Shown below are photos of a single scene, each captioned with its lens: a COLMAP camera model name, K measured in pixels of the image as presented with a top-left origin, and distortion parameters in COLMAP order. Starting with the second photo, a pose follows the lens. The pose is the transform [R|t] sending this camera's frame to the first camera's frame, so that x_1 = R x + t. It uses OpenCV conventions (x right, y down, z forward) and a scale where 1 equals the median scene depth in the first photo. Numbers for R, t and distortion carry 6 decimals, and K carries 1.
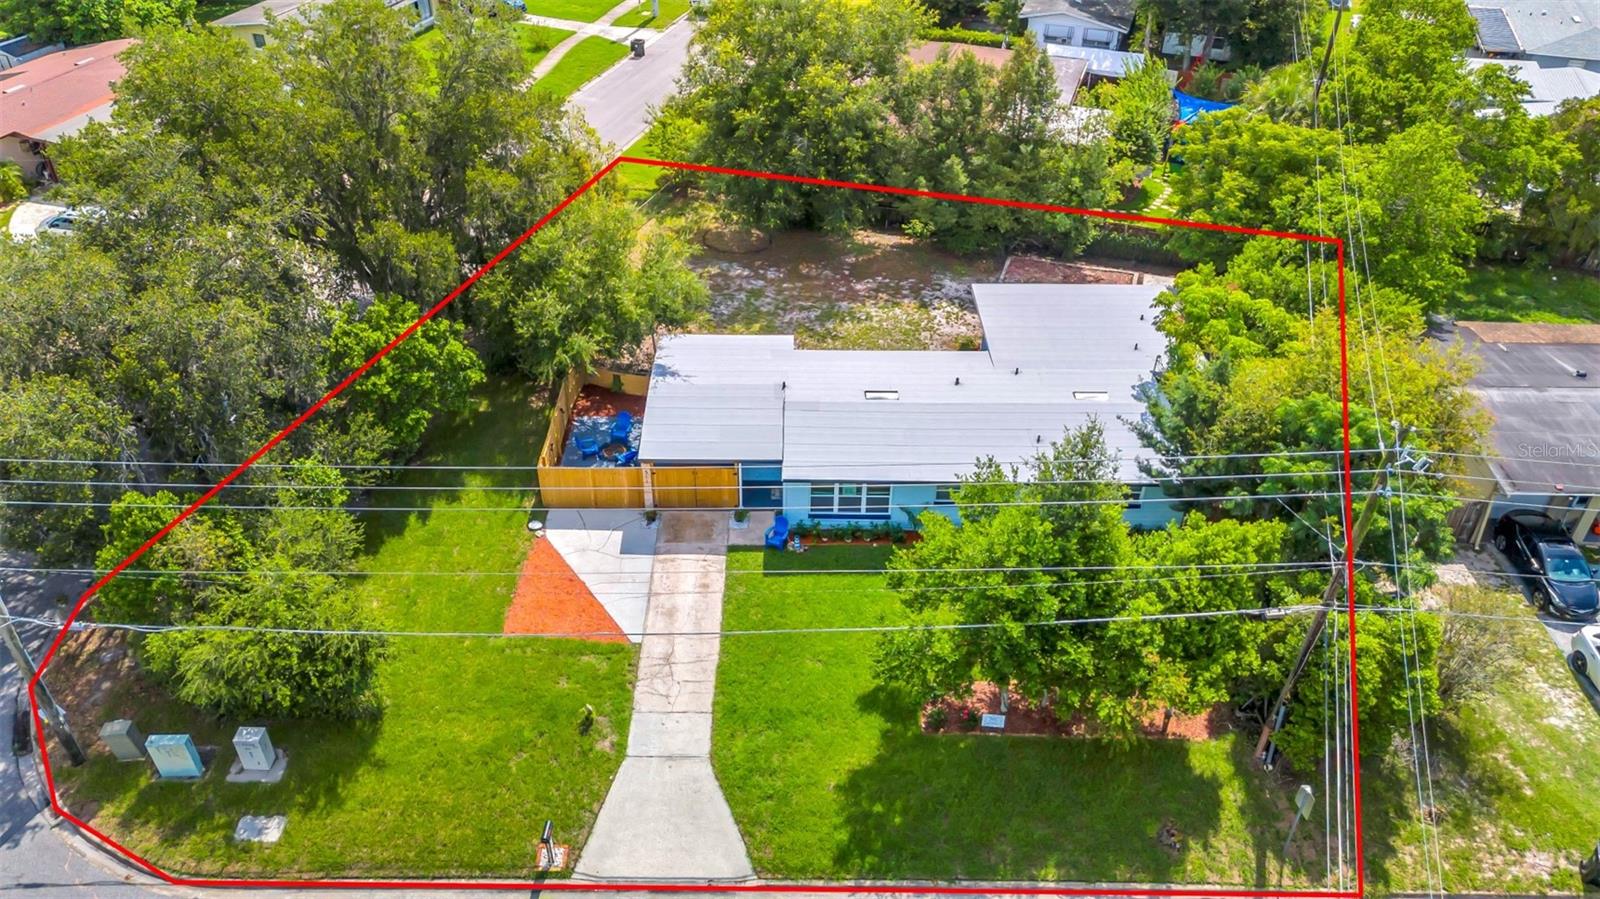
lens RADIAL K [[1181.3, 0, 797.9], [0, 1181.3, 441.9], [0, 0, 1]] dist [0.075250, -0.060179]
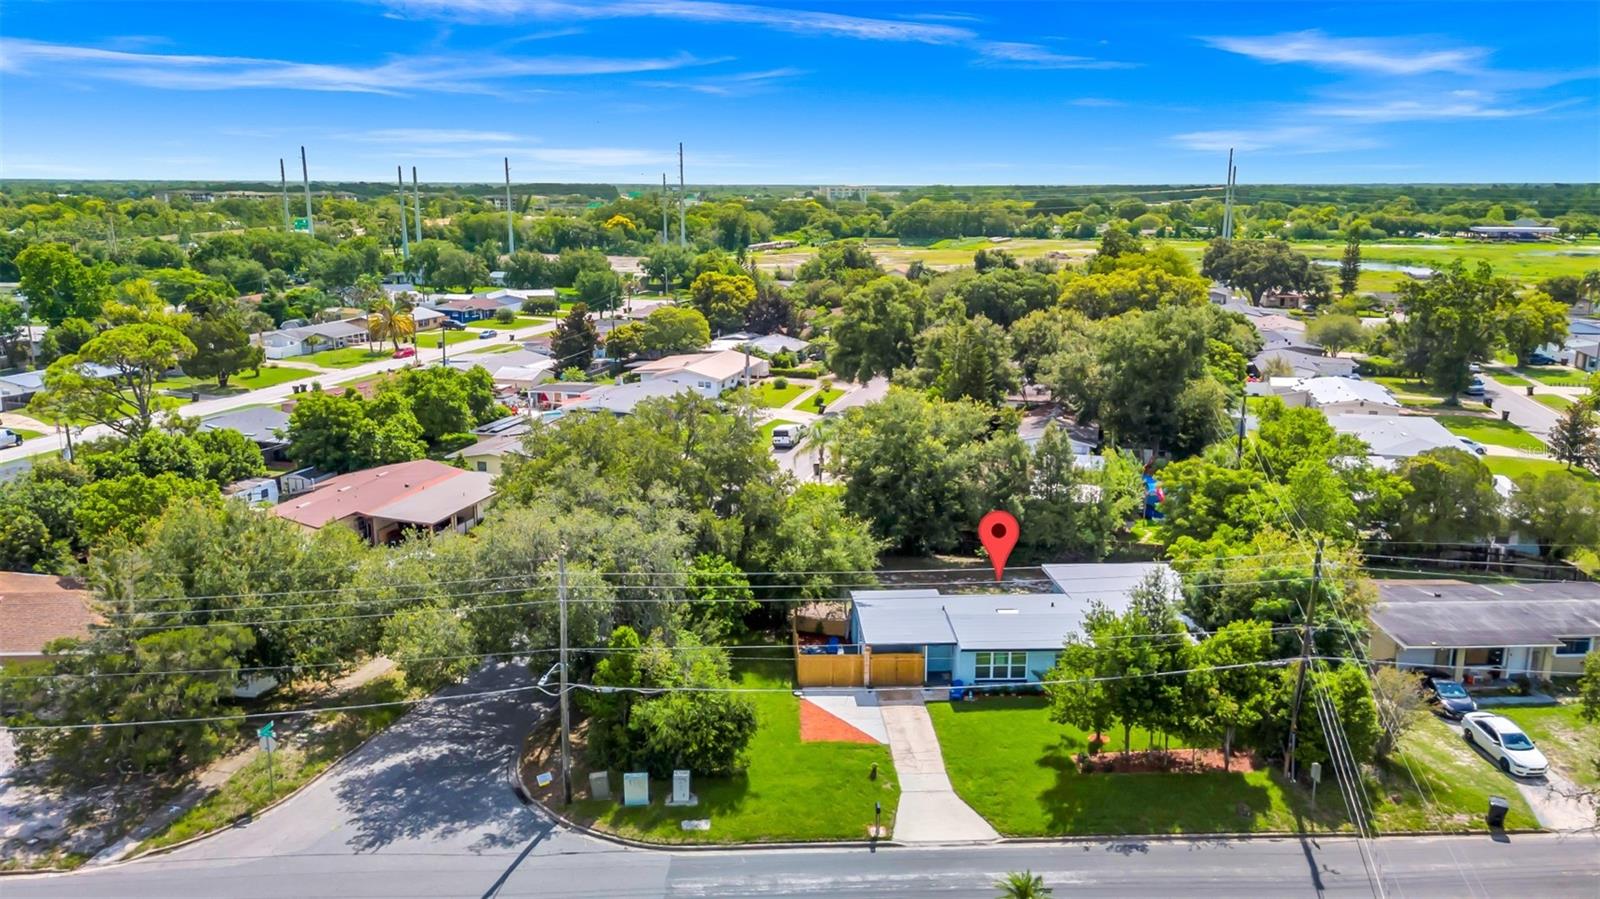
lens RADIAL K [[1181.3, 0, 797.9], [0, 1181.3, 441.9], [0, 0, 1]] dist [0.075250, -0.060179]
pose [[0.998435, -0.020470, 0.052038, -0.369588], [0.039339, 0.918494, -0.393474, 0.470451], [-0.039742, 0.394905, 0.917862, -0.681652]]
